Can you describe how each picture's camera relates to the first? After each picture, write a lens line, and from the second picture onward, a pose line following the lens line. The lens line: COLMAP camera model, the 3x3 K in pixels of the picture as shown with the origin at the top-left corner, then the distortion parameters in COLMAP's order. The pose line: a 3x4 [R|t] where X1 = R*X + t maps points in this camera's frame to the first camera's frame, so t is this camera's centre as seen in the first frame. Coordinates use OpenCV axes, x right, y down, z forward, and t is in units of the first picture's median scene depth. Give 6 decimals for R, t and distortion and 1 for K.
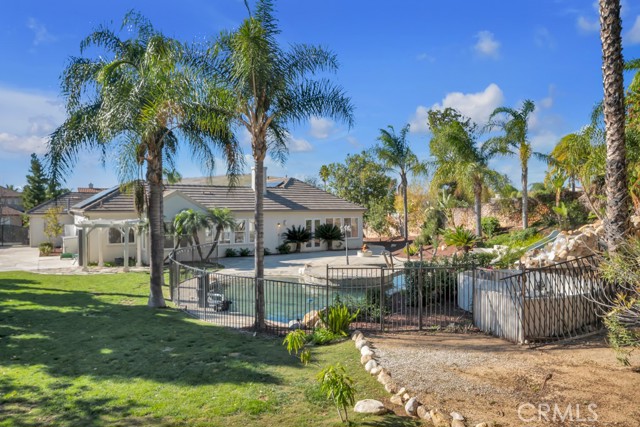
lens RADIAL K [[430.6, 0, 320.1], [0, 430.6, 208.7], [0, 0, 1]] dist [0.005139, 0.001239]
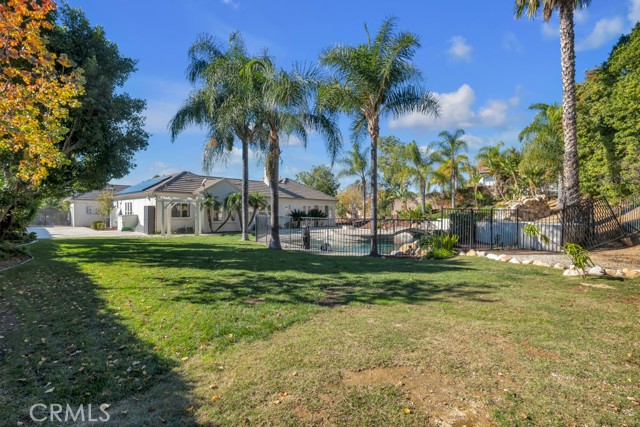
lens RADIAL K [[288.7, 0, 318.9], [0, 288.7, 210.9], [0, 0, 1]] dist [-0.000284, 0.000266]
pose [[0.975588, 0.009599, 0.219399, -0.229373], [-0.008678, 0.999949, -0.005158, 0.058160], [-0.219438, 0.003128, 0.975621, 0.047023]]
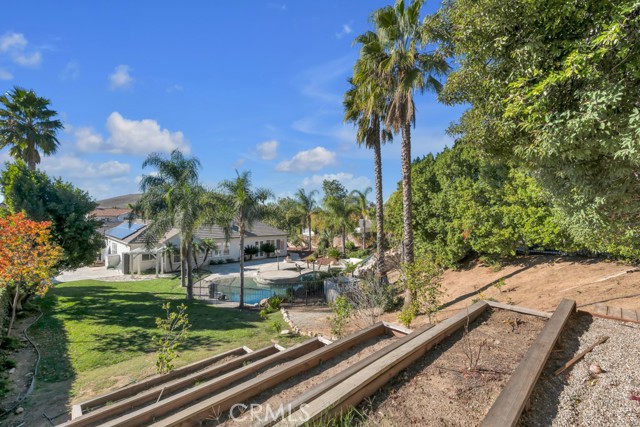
lens RADIAL K [[288.7, 0, 320.2], [0, 288.7, 213.4], [0, 0, 1]] dist [-0.000284, 0.000266]
pose [[0.978146, 0.010234, 0.207666, -0.022373], [-0.008975, 0.999935, -0.007006, -0.103183], [-0.207724, 0.004989, 0.978175, -0.288847]]
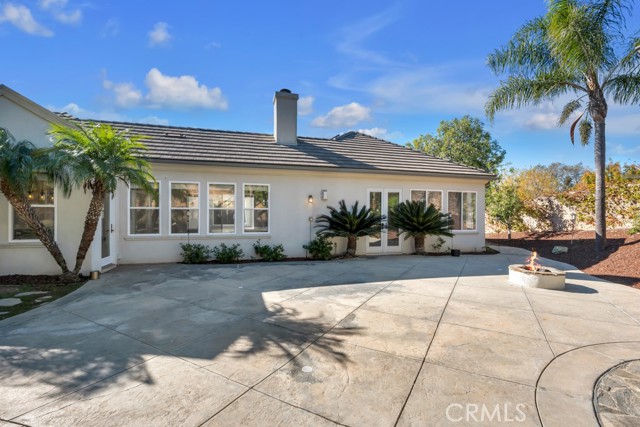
lens RADIAL K [[288.7, 0, 317.7], [0, 288.7, 216.1], [0, 0, 1]] dist [-0.000284, 0.000266]
pose [[0.957198, 0.008954, -0.289296, 0.007225], [-0.007723, 0.999956, 0.005397, 0.063232], [0.289331, -0.002932, 0.957225, 0.789911]]
